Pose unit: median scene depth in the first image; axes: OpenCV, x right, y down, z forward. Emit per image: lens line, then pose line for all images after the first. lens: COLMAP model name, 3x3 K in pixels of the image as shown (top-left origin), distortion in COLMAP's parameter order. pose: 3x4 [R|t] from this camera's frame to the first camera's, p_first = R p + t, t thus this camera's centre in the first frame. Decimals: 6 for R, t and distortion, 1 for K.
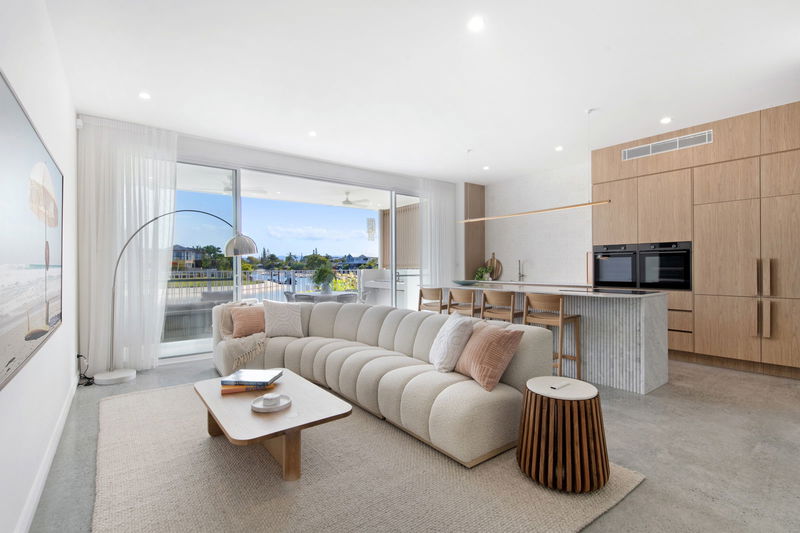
lens RADIAL K [[399.0, 0, 400.0], [0, 399.0, 266.5], [0, 0, 1]] dist [0.001826, 0.000086]
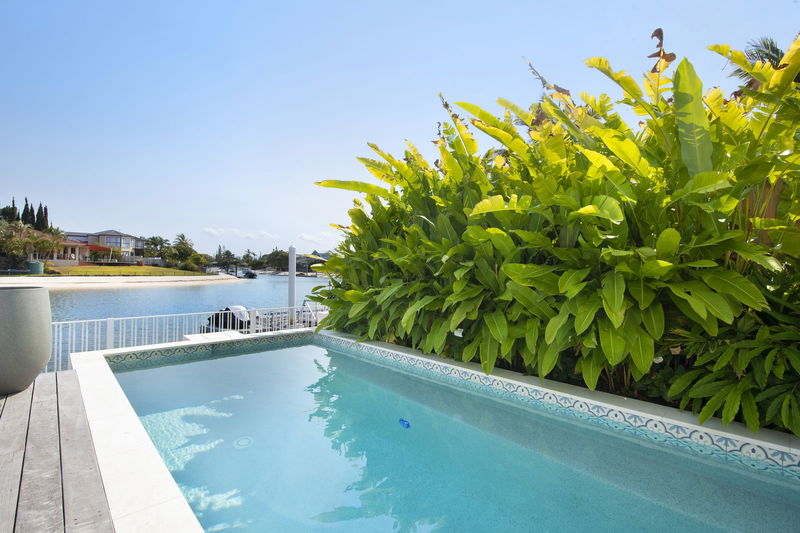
lens RADIAL K [[372.0, 0, 400.0], [0, 372.0, 266.5], [0, 0, 1]] dist [0.000510, -0.008001]
pose [[0.991984, 0.016837, 0.125234, -0.043011], [-0.014485, 0.999702, -0.019661, 0.026322], [-0.125528, 0.017689, 0.991932, 0.121569]]
